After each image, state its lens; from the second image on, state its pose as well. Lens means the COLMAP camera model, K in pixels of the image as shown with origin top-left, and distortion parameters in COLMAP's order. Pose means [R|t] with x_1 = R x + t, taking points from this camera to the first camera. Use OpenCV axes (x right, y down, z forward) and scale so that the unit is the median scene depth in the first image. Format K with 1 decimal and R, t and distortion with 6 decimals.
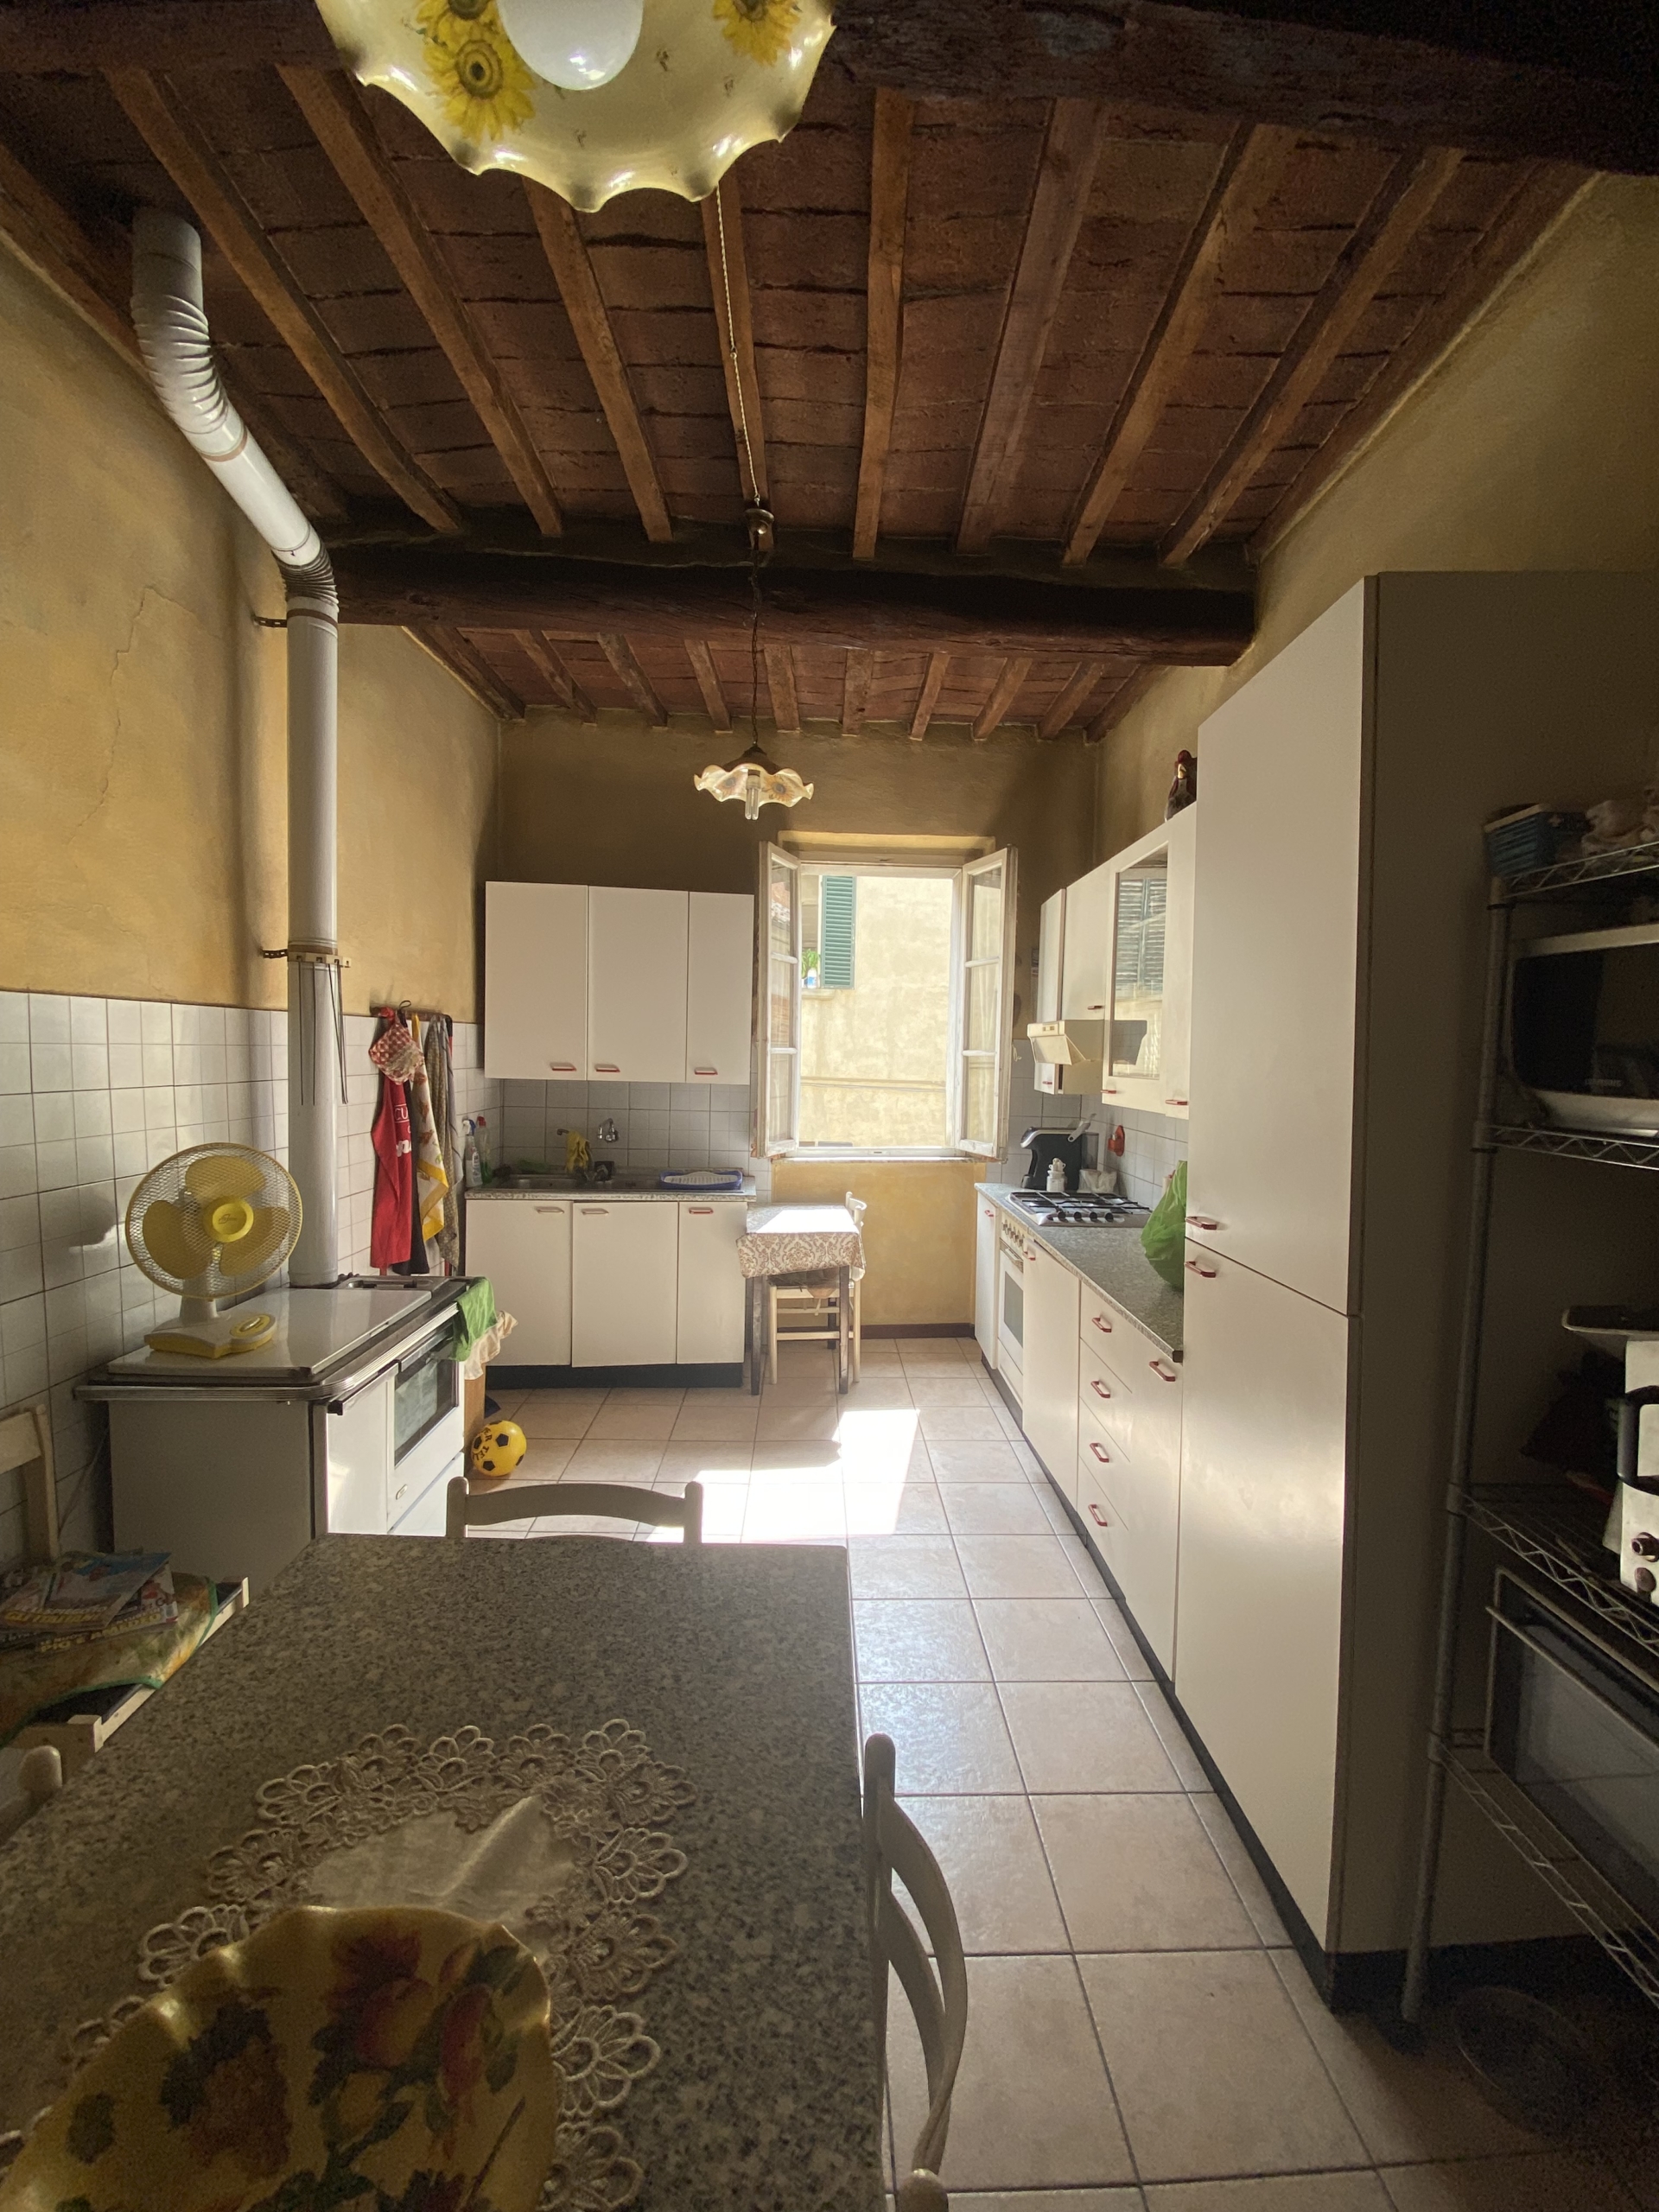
lens RADIAL K [[898.3, 0, 832.5], [0, 898.3, 1098.0], [0, 0, 1]] dist [0.031831, -0.028247]
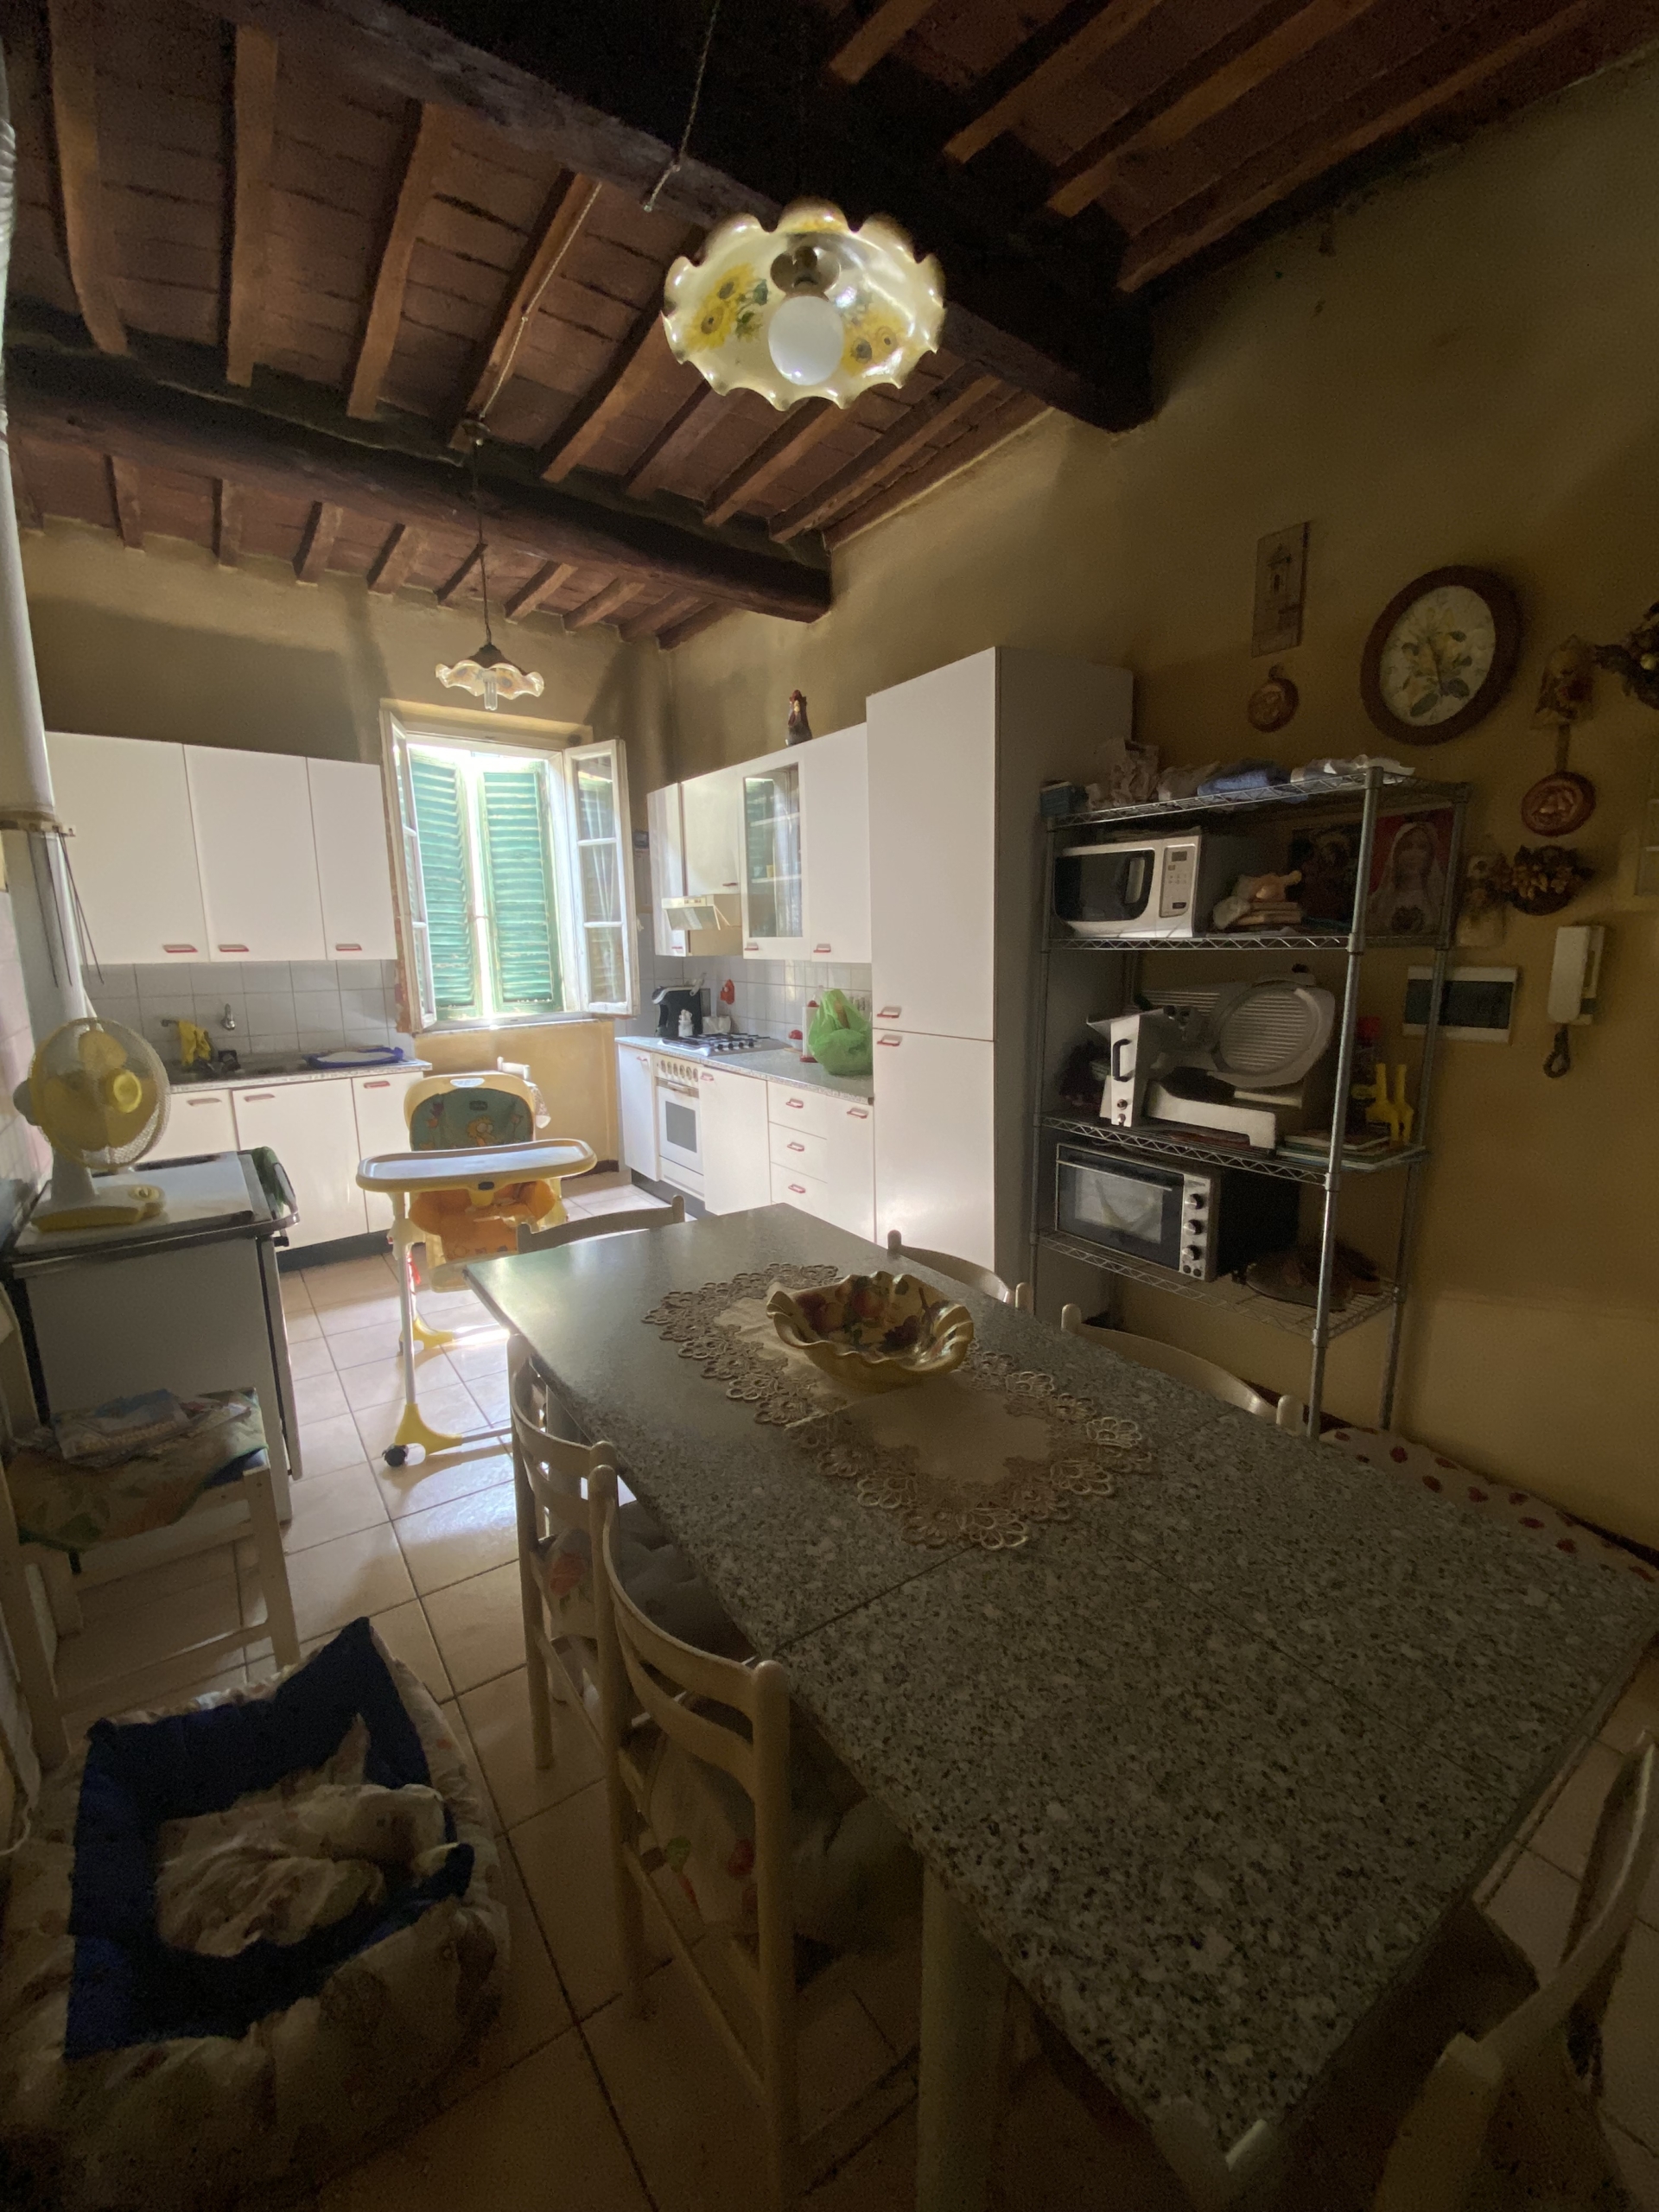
lens RADIAL K [[895.6, 0, 847.0], [0, 895.6, 1106.7], [0, 0, 1]] dist [0.032925, -0.033299]
pose [[0.819733, -0.133785, 0.556902, -0.390926], [0.056540, 0.986489, 0.153762, 0.030015], [-0.569948, -0.094556, 0.816222, -0.210573]]
